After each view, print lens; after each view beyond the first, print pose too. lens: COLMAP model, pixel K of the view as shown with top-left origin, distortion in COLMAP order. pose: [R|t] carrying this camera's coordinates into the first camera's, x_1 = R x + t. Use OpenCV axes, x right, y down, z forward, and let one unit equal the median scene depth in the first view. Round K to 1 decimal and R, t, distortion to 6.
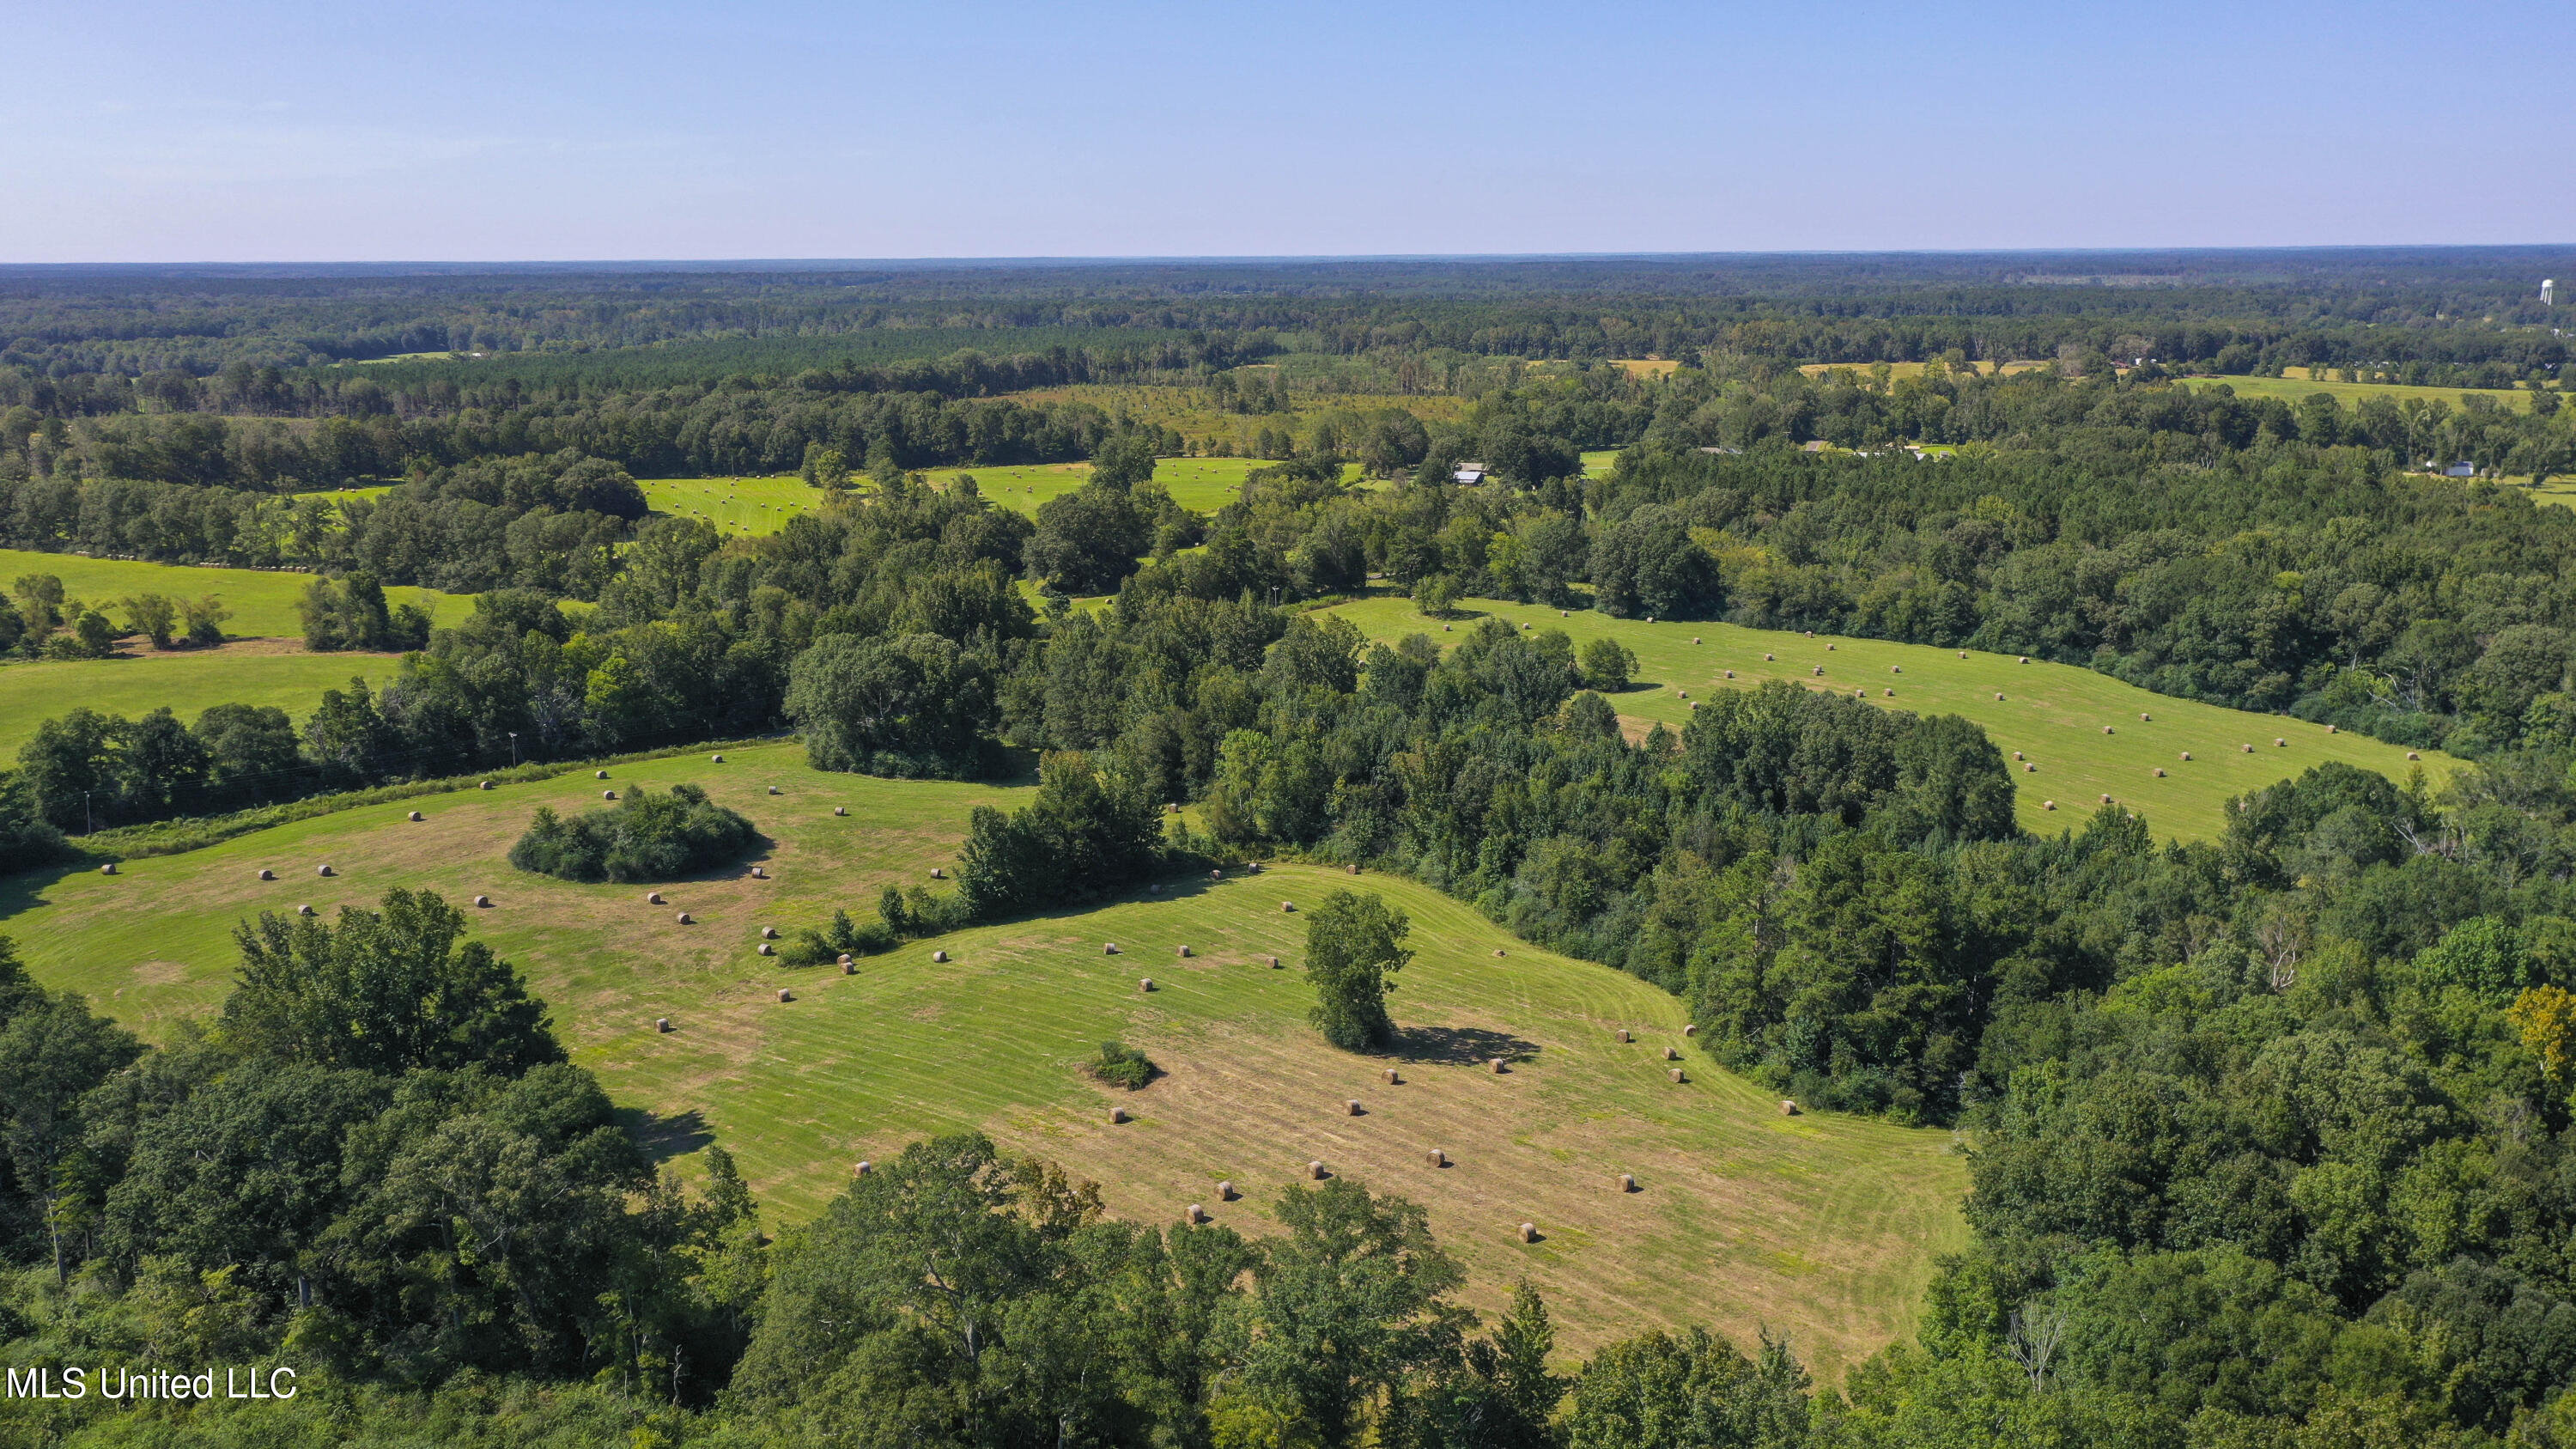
lens RADIAL K [[2022.9, 0, 1302.5], [0, 2022.9, 728.5], [0, 0, 1]] dist [0.026564, 0.008545]
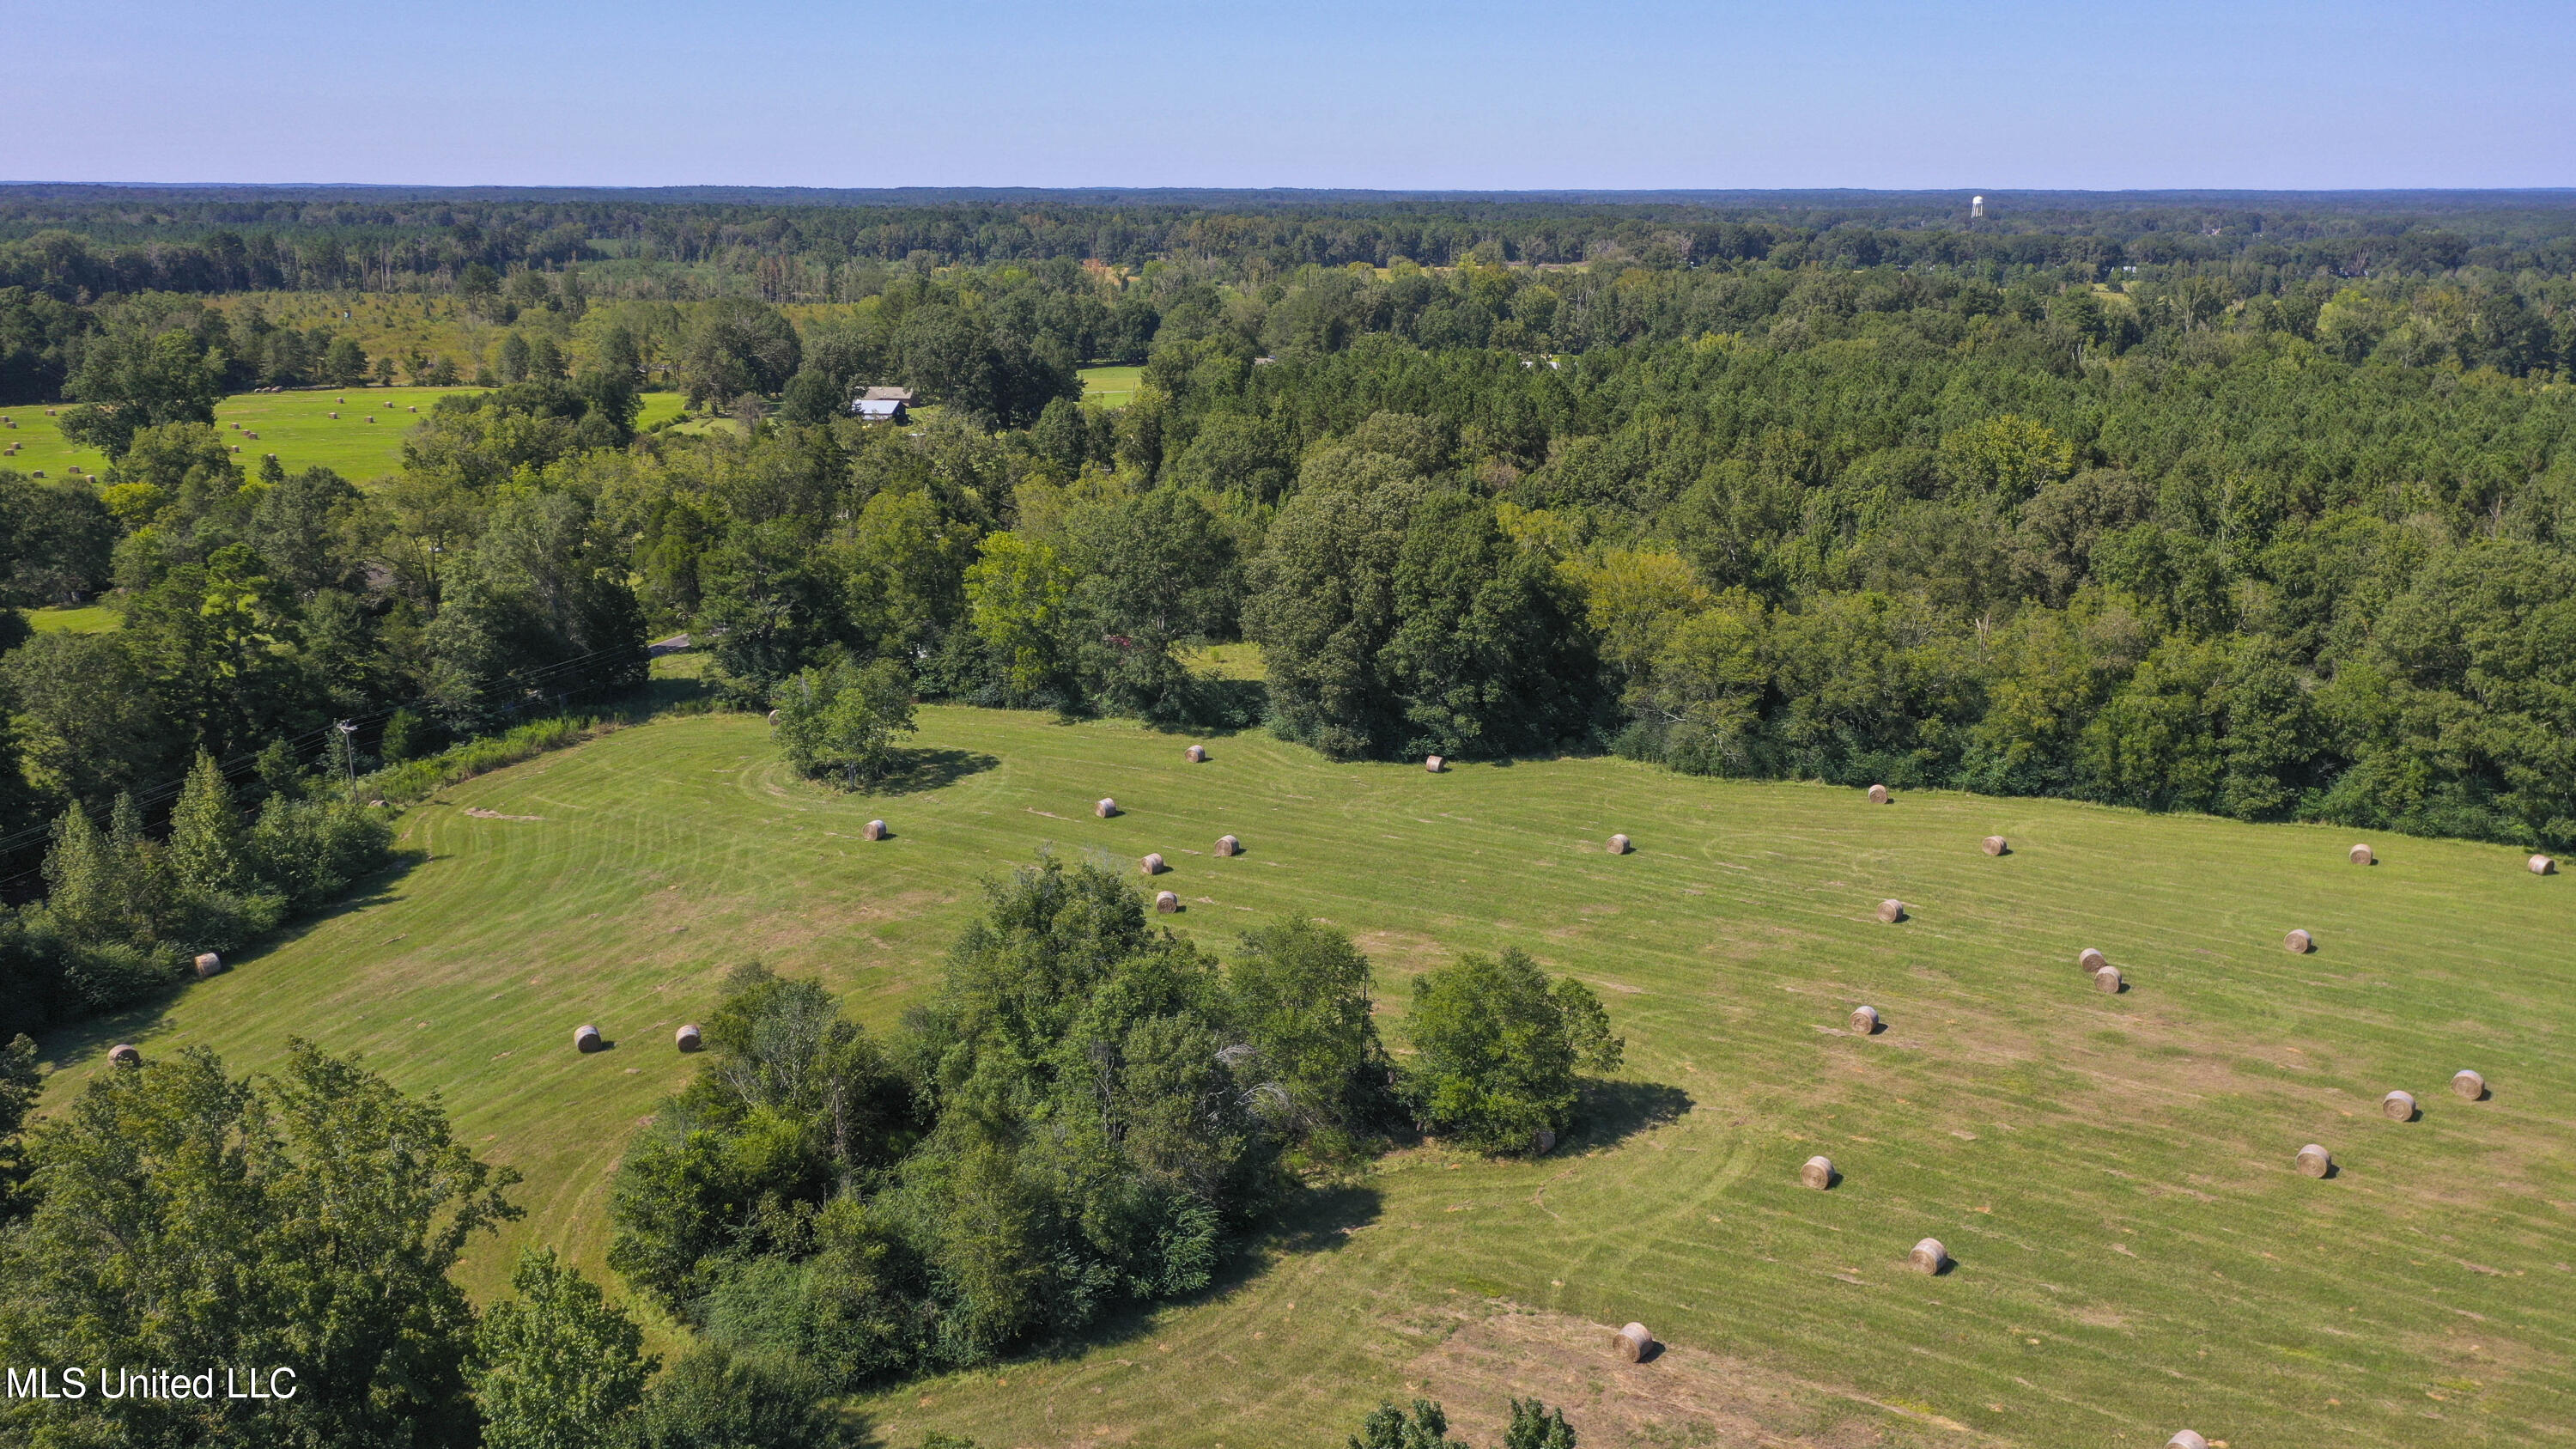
lens RADIAL K [[2087.0, 0, 1284.1], [0, 2087.0, 719.7], [0, 0, 1]] dist [0.025221, 0.003075]
pose [[0.960462, -0.060052, 0.271857, 0.038985], [0.055361, 0.998156, 0.024901, -0.066328], [-0.272851, -0.008866, 0.962015, 0.586577]]
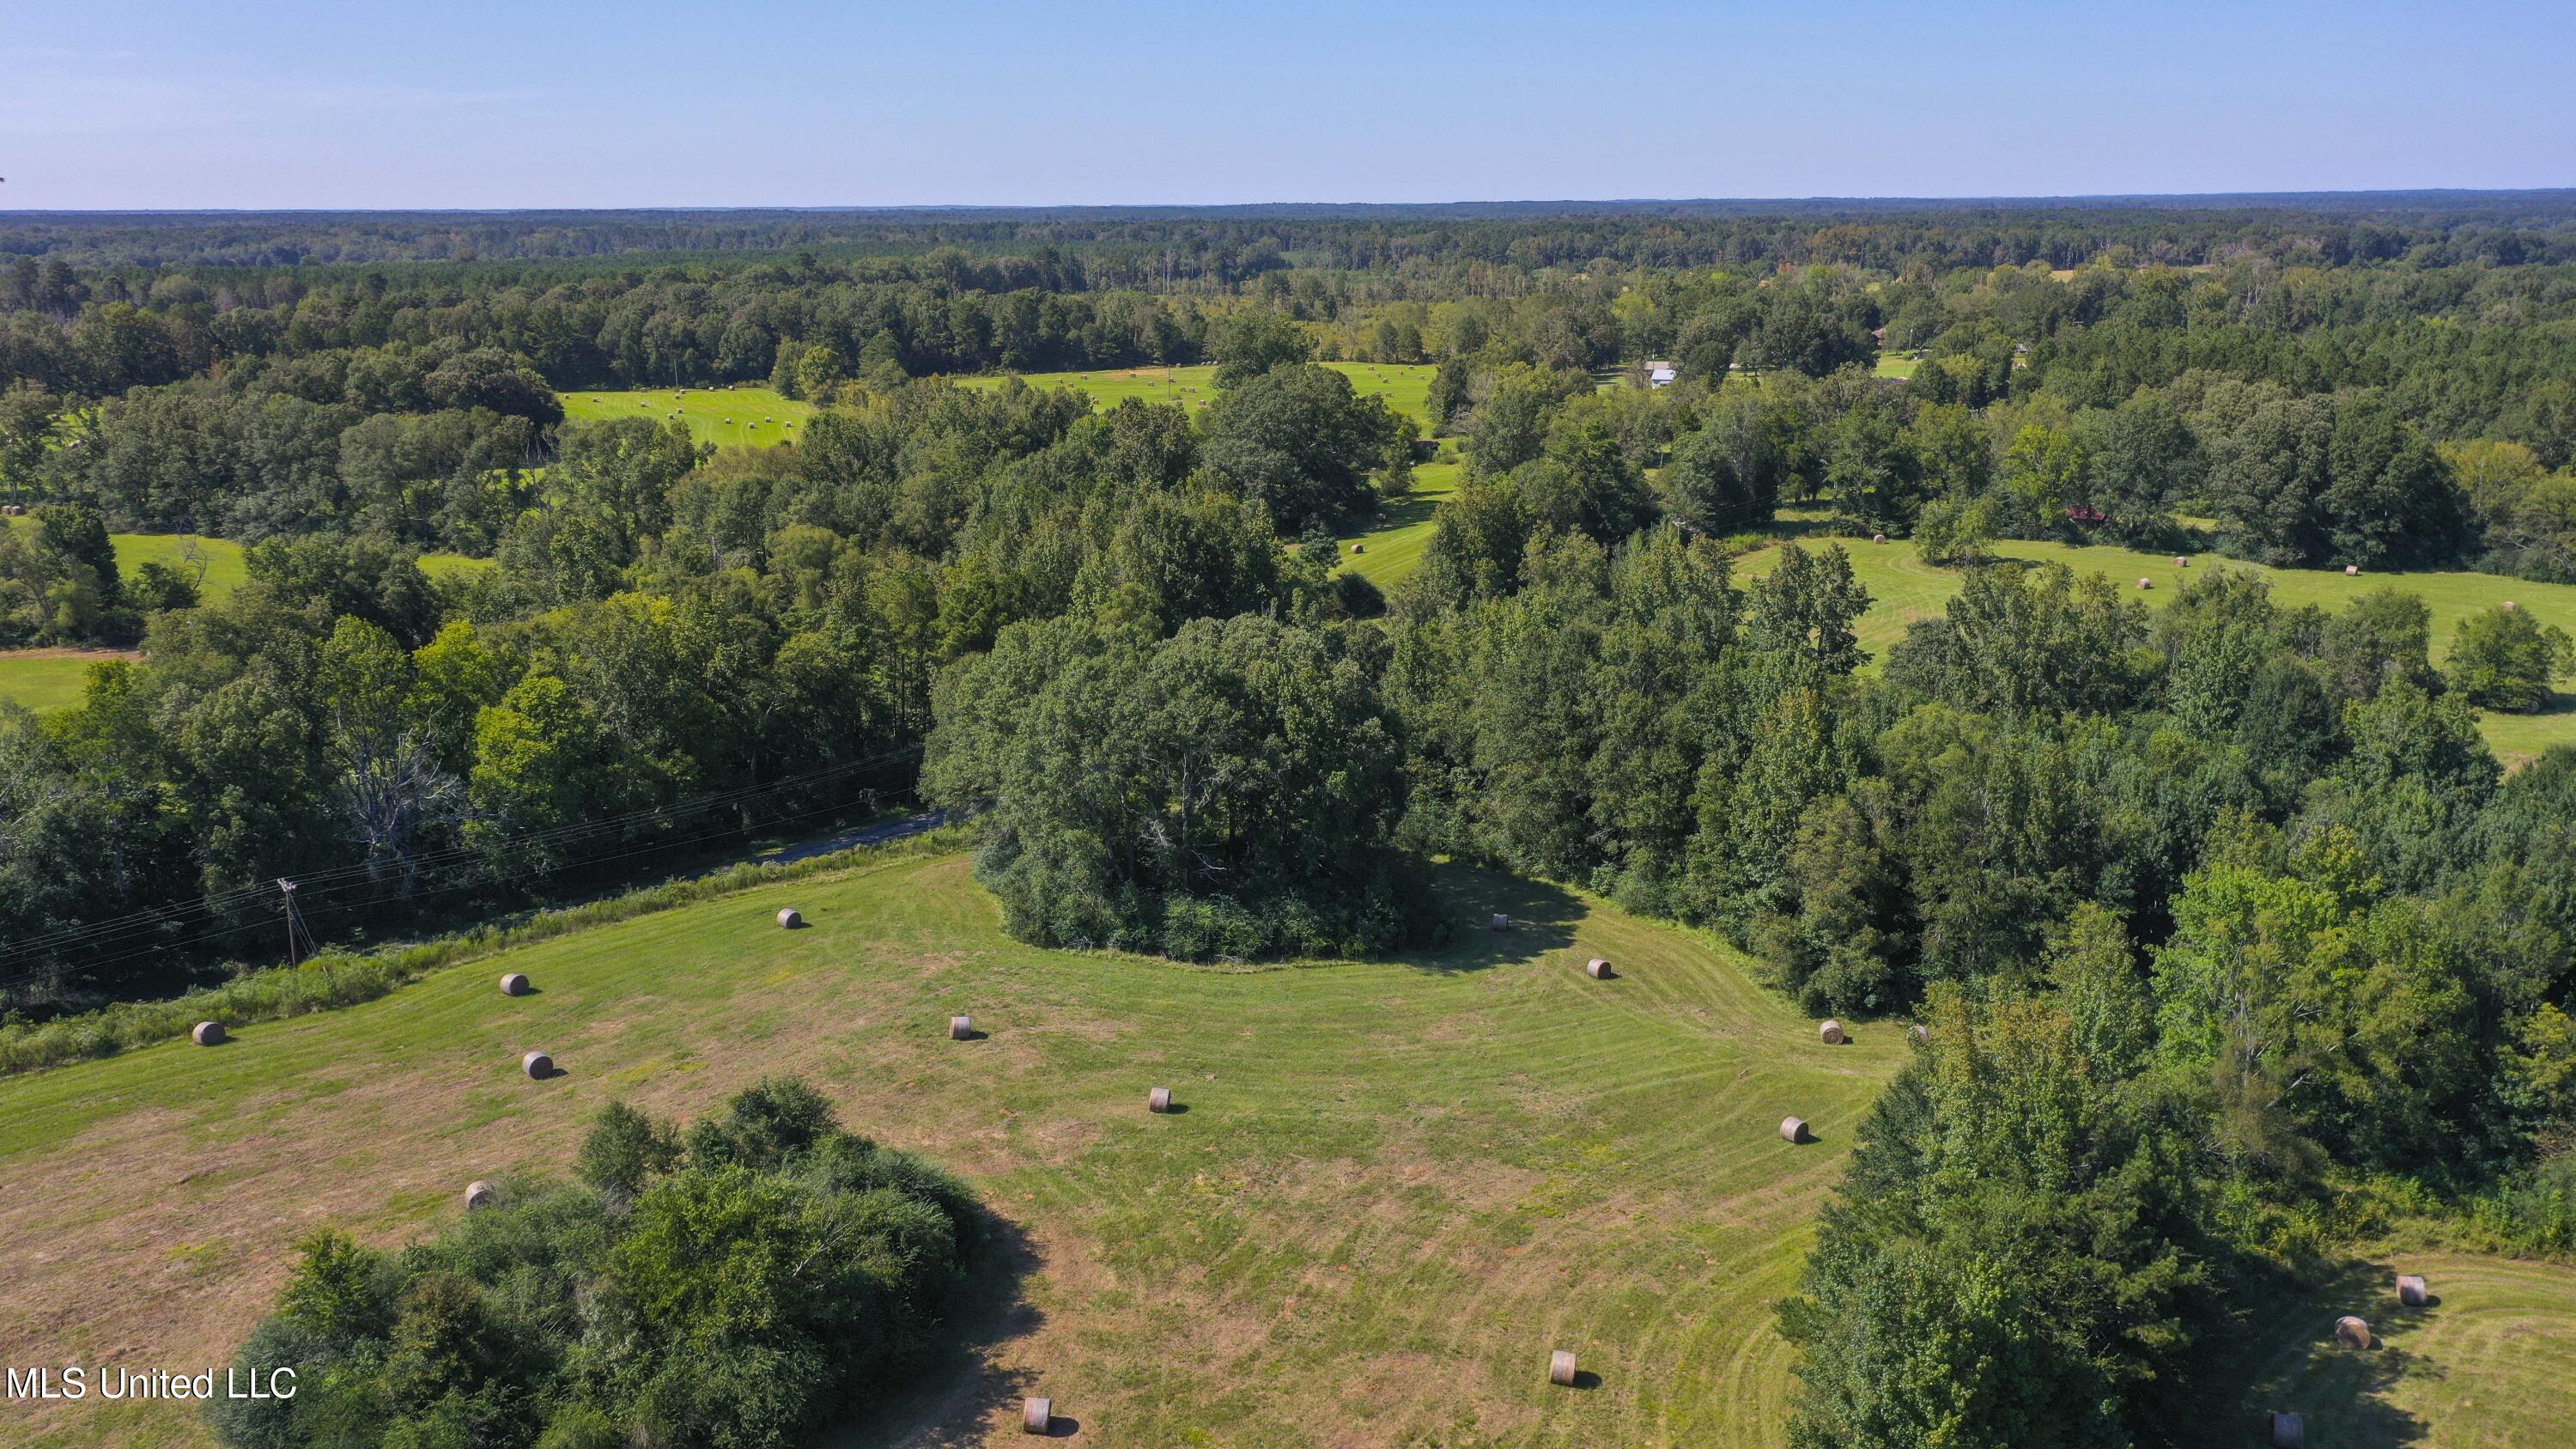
lens RADIAL K [[2022.9, 0, 1302.5], [0, 2022.9, 728.5], [0, 0, 1]] dist [0.026564, 0.008545]
pose [[0.998975, -0.012126, 0.043606, -0.138358], [0.011145, 0.999681, 0.022674, -0.023178], [-0.043867, -0.022165, 0.998791, 0.396605]]
